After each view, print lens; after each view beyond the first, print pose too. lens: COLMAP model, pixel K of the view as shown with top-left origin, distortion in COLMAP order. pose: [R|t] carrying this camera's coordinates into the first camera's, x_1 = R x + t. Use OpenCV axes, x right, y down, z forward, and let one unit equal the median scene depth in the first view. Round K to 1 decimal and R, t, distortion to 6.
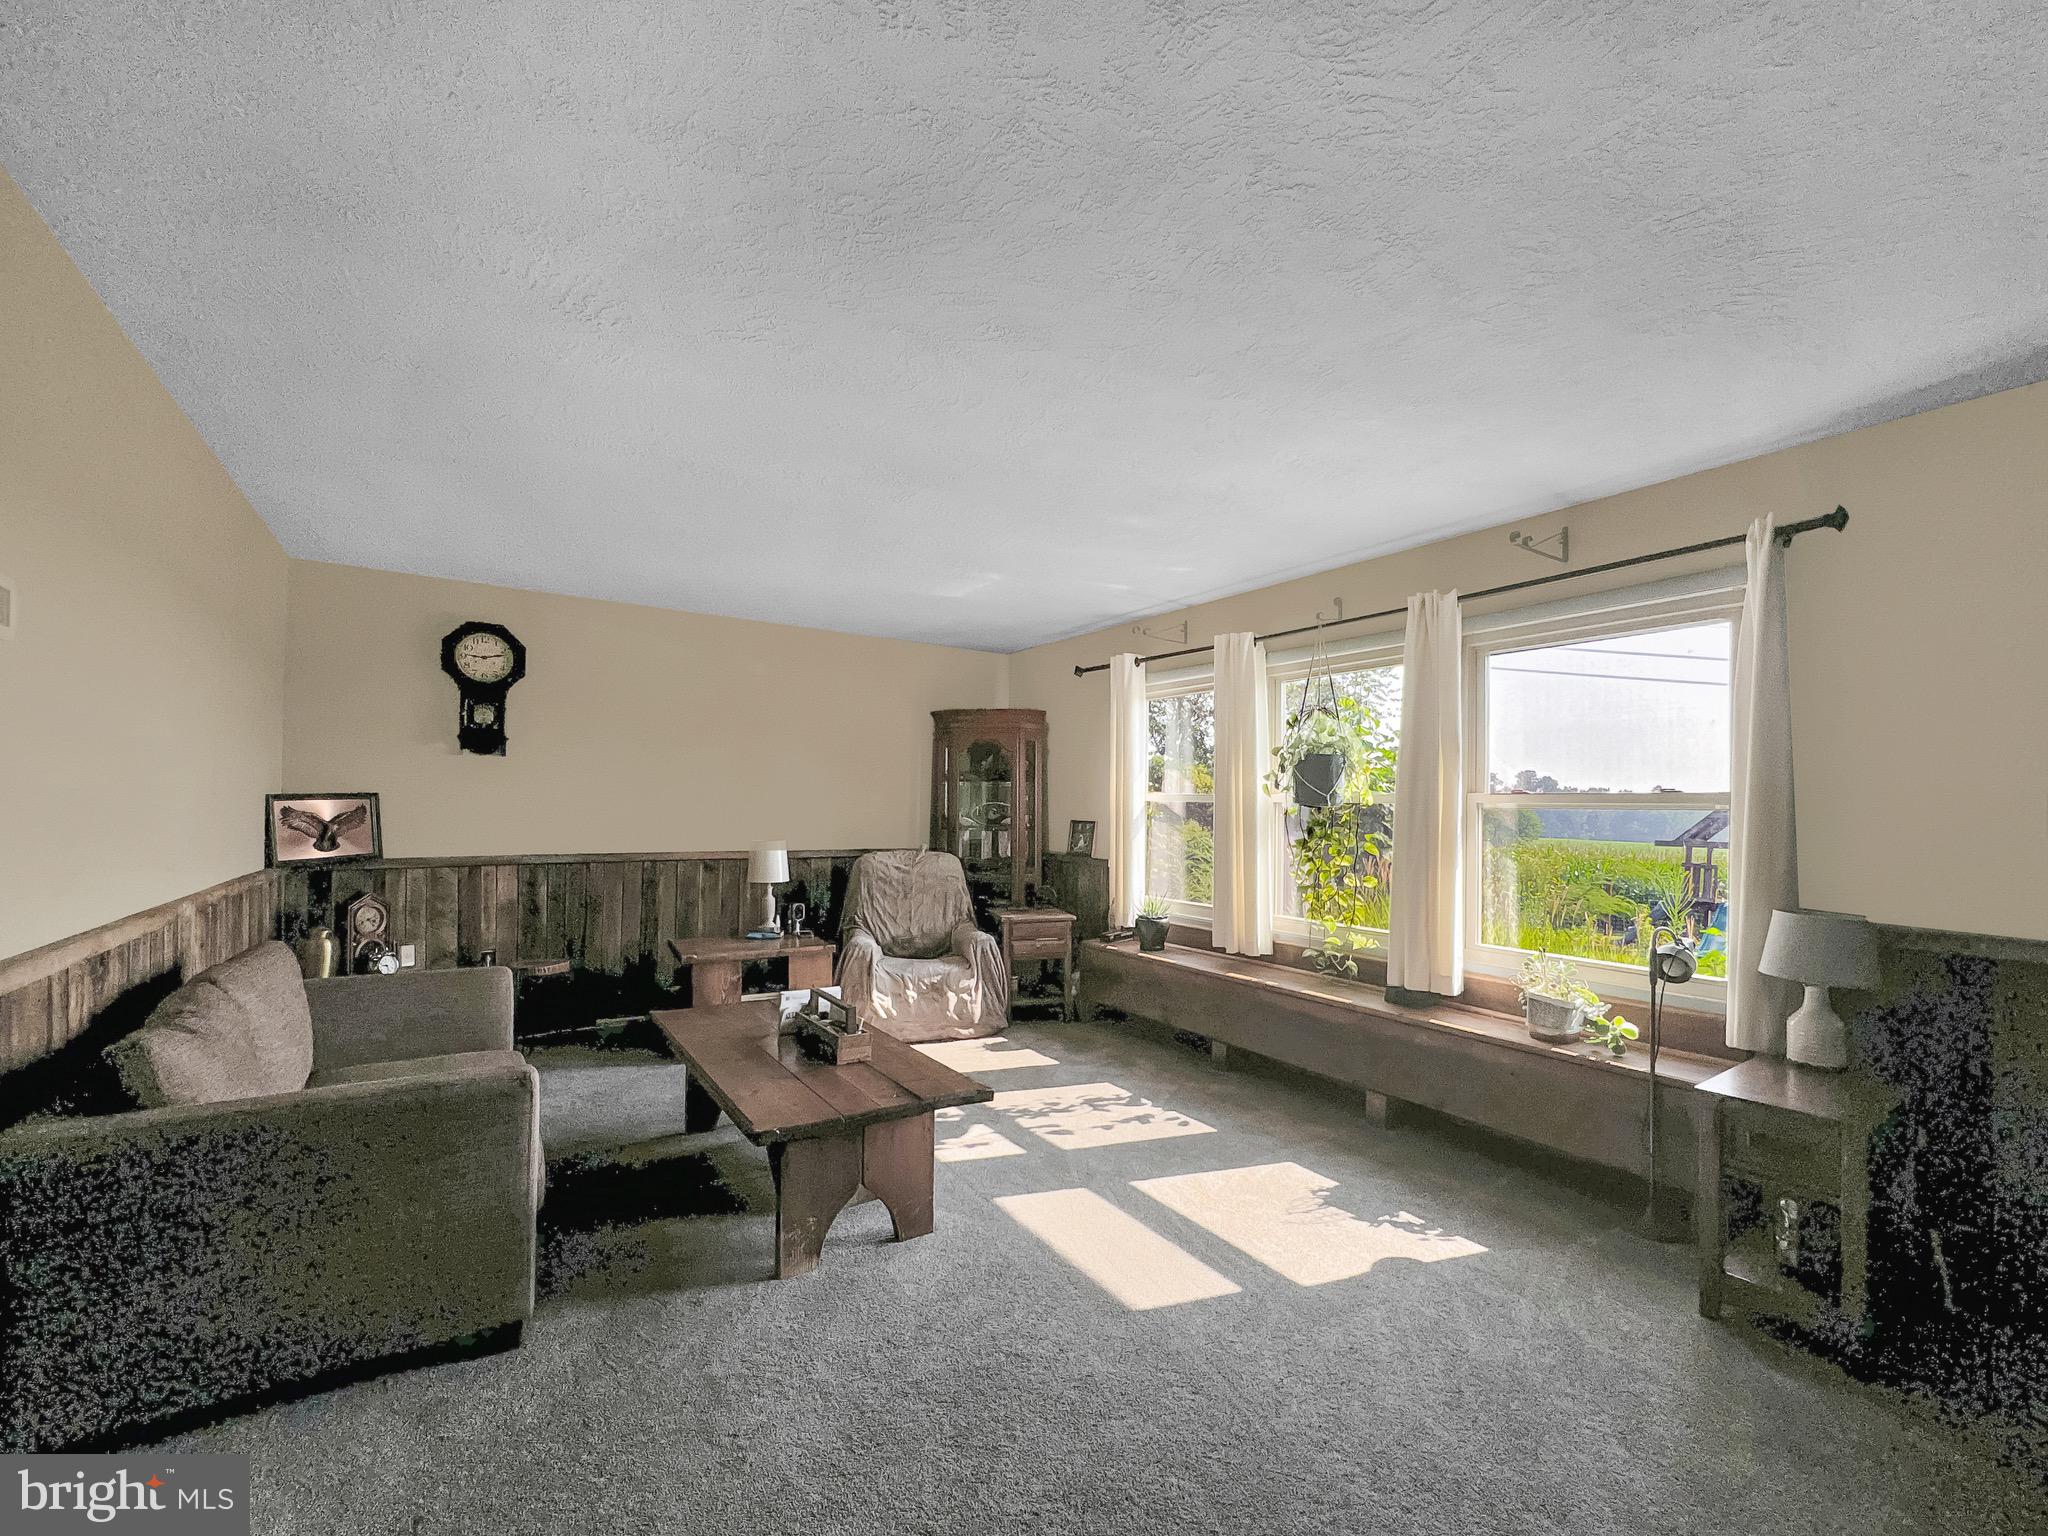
lens RADIAL K [[849.5, 0, 1028.6], [0, 849.5, 799.4], [0, 0, 1]] dist [-0.001566, -0.000048]
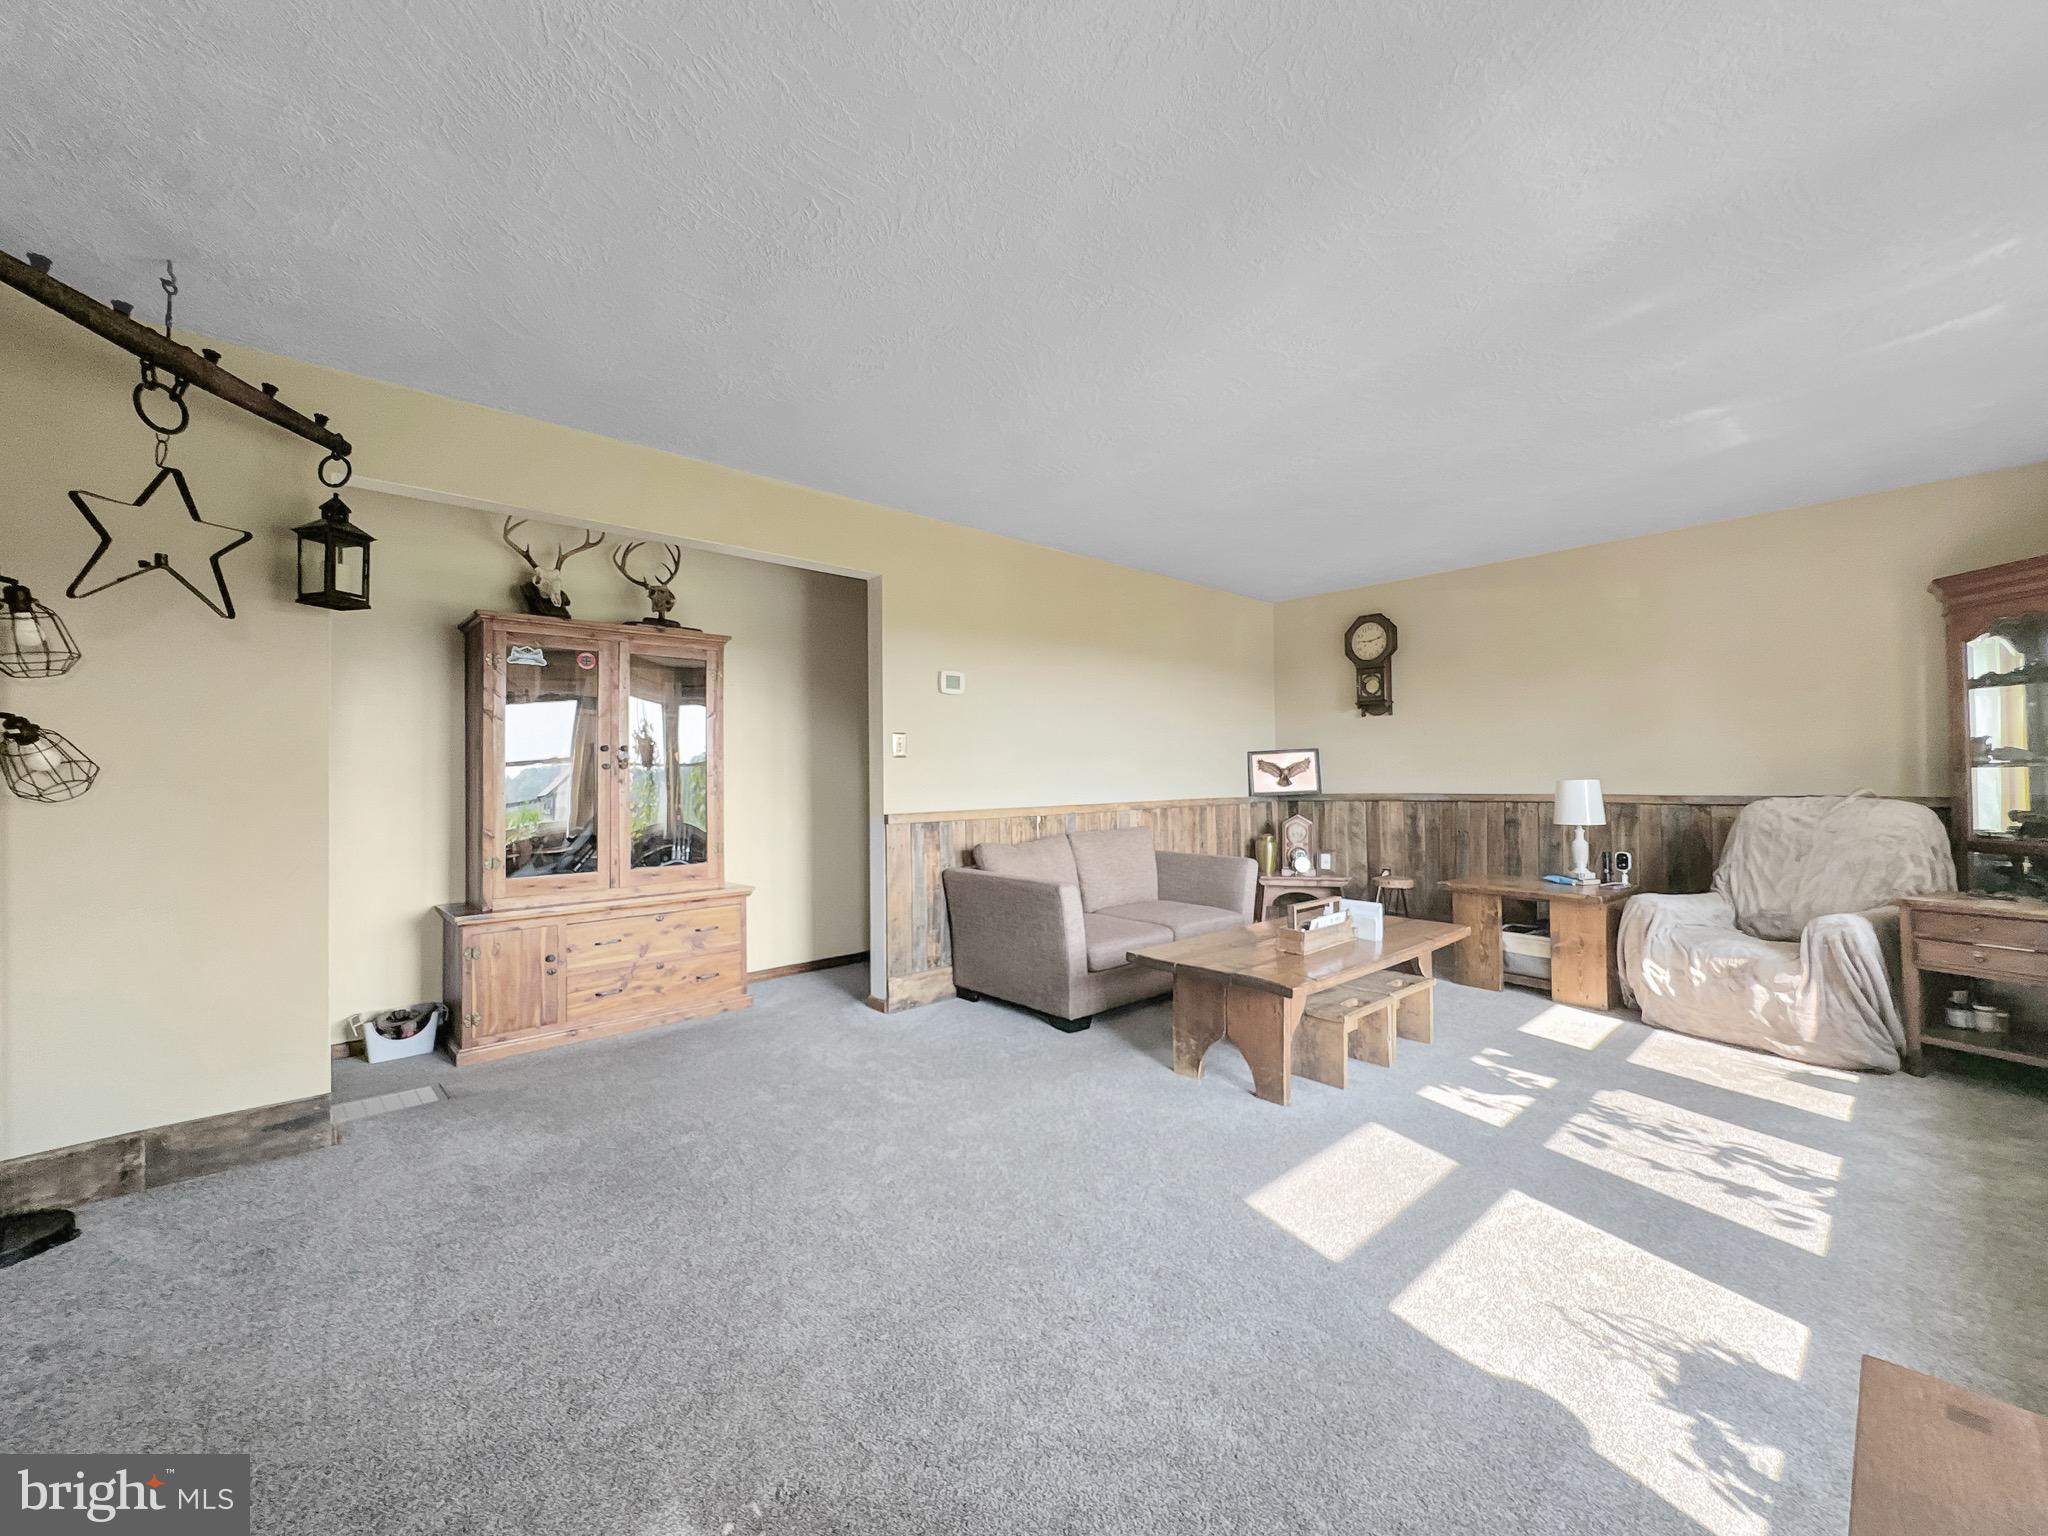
lens RADIAL K [[819.0, 0, 1024.0], [0, 819.0, 768.0], [0, 0, 1]] dist [0.000081, 0.000324]
pose [[0.143085, -0.024242, -0.989413, 0.568467], [0.025015, 0.999469, -0.020871, 0.044485], [0.989394, -0.021763, 0.143616, 0.311941]]
